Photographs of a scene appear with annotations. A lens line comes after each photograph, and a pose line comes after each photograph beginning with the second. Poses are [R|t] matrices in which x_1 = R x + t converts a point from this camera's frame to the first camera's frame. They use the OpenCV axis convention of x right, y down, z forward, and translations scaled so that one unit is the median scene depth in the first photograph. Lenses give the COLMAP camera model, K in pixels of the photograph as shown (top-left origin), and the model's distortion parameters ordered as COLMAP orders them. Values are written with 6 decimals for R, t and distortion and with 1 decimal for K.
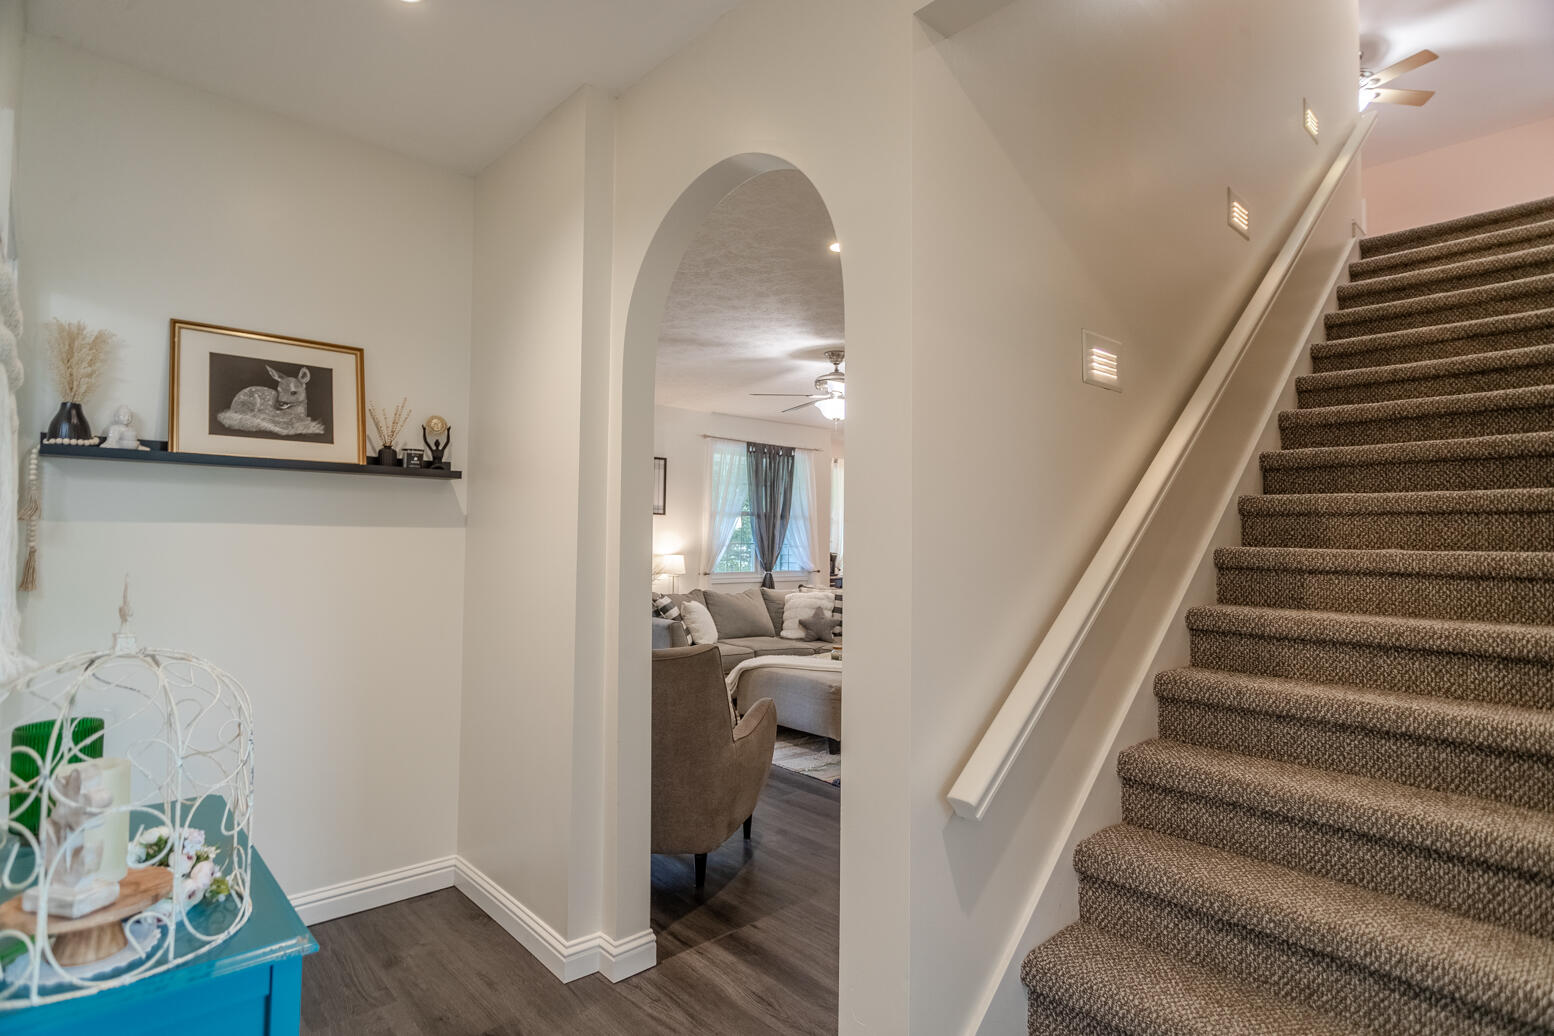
lens RADIAL K [[814.2, 0, 770.1], [0, 814.2, 513.6], [0, 0, 1]] dist [-0.010929, 0.000713]
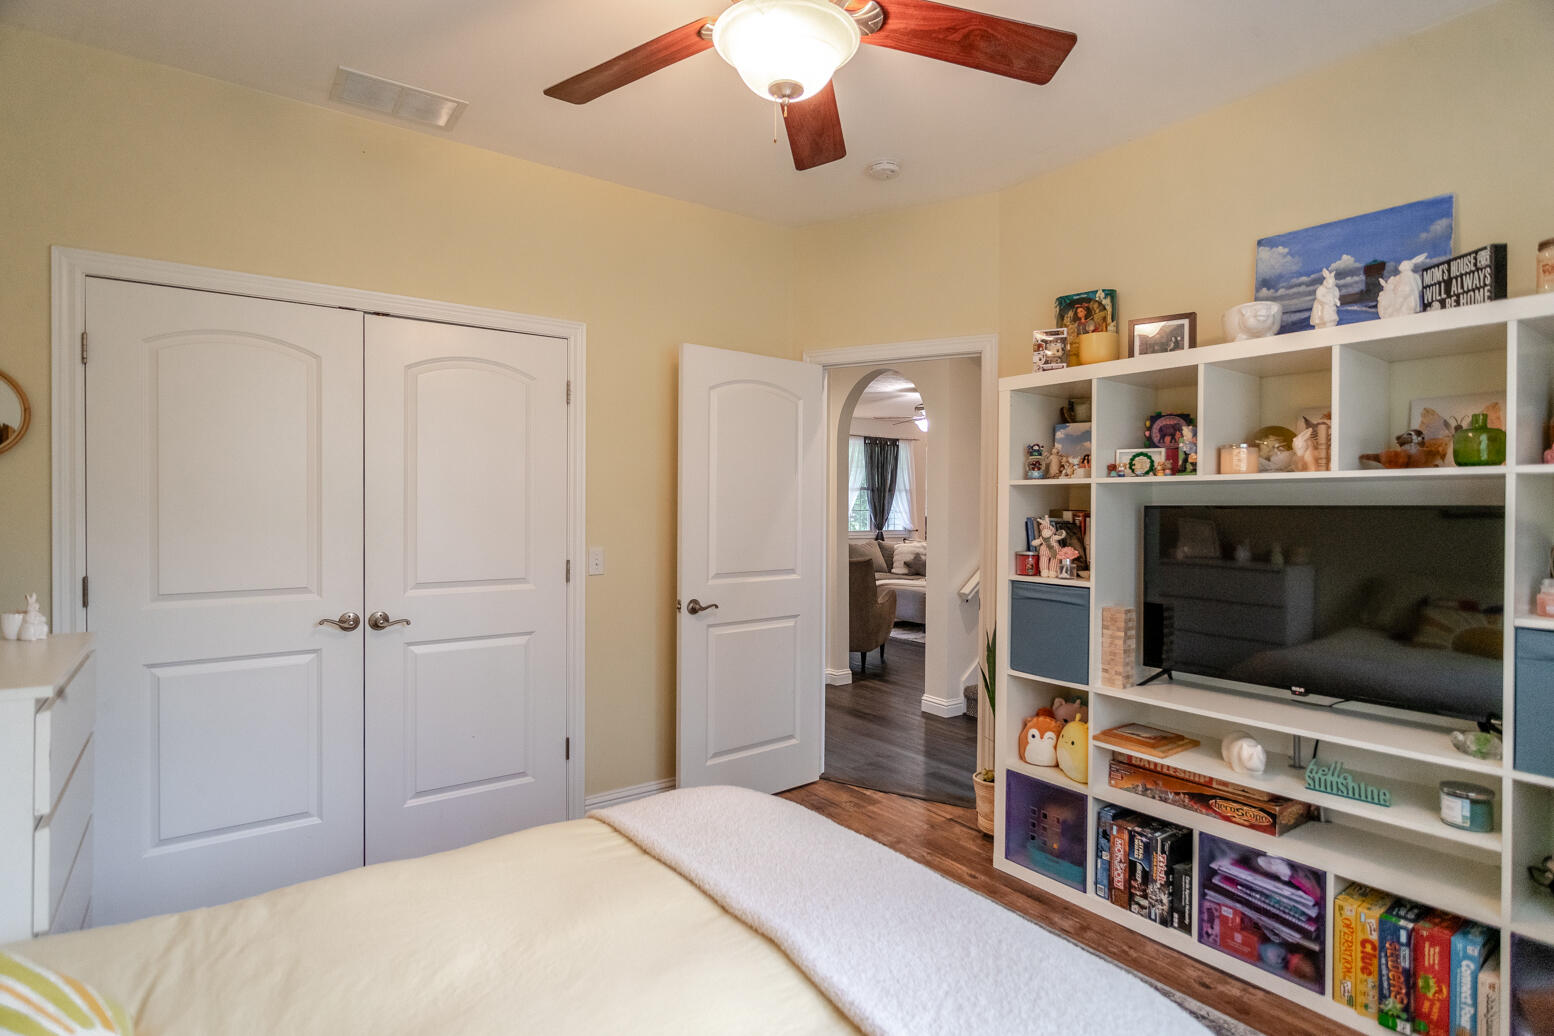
lens RADIAL K [[814.2, 0, 770.1], [0, 814.2, 513.6], [0, 0, 1]] dist [-0.010929, 0.000713]
pose [[0.992924, -0.007048, -0.118544, -0.024223], [0.012301, 0.998972, 0.043635, -0.019636], [0.118114, -0.044784, 0.991990, -0.399795]]
